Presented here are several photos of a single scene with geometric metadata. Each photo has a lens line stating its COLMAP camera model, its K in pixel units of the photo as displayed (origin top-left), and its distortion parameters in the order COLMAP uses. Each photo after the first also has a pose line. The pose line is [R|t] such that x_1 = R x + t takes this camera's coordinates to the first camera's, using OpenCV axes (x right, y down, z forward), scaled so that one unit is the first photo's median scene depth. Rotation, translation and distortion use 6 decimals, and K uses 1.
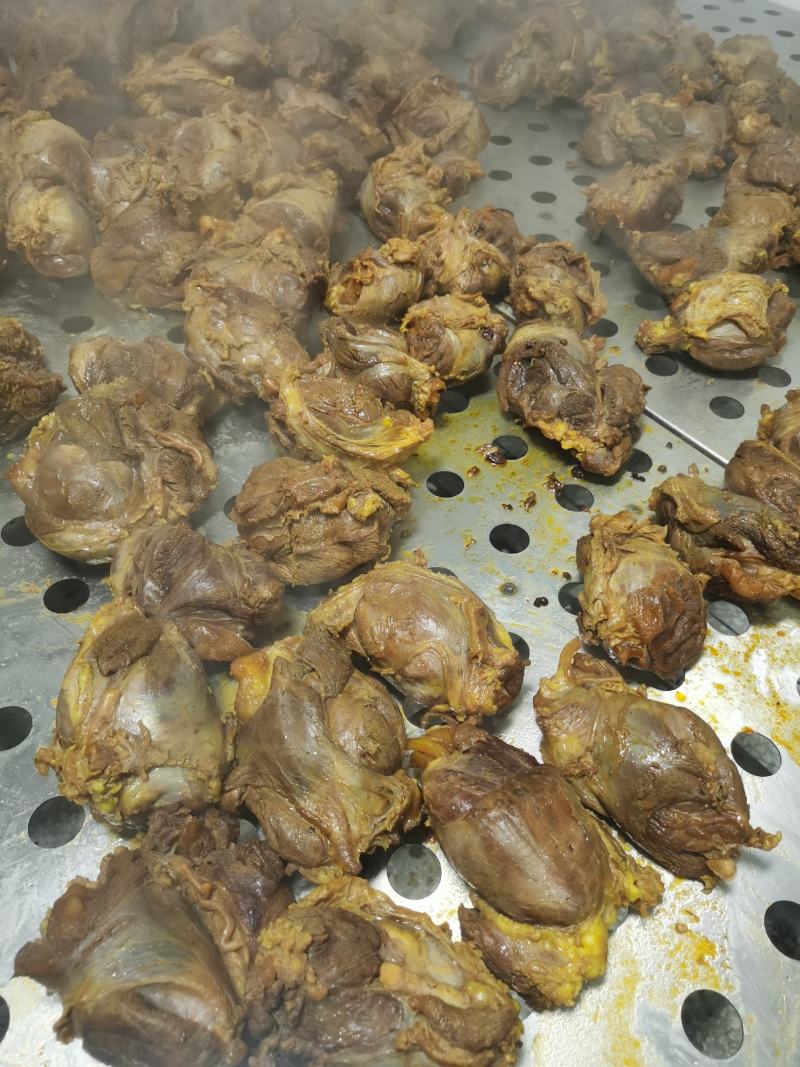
lens RADIAL K [[814.1, 0, 400.0], [0, 814.1, 533.5], [0, 0, 1]] dist [0.042257, -0.042529]
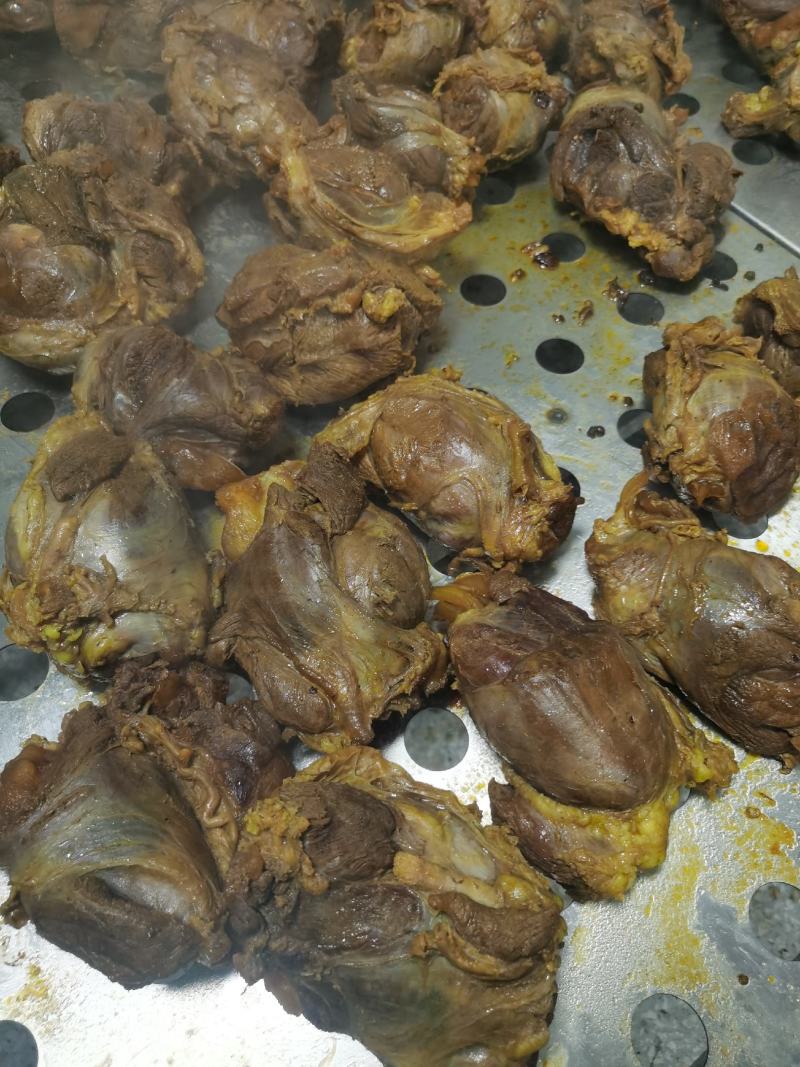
lens RADIAL K [[814.1, 0, 400.0], [0, 814.1, 533.5], [0, 0, 1]] dist [0.042257, -0.042529]
pose [[0.999480, 0.022744, -0.022842, -0.005372], [-0.018494, 0.984998, 0.171572, 0.056849], [0.026402, -0.171061, 0.984907, 0.194628]]
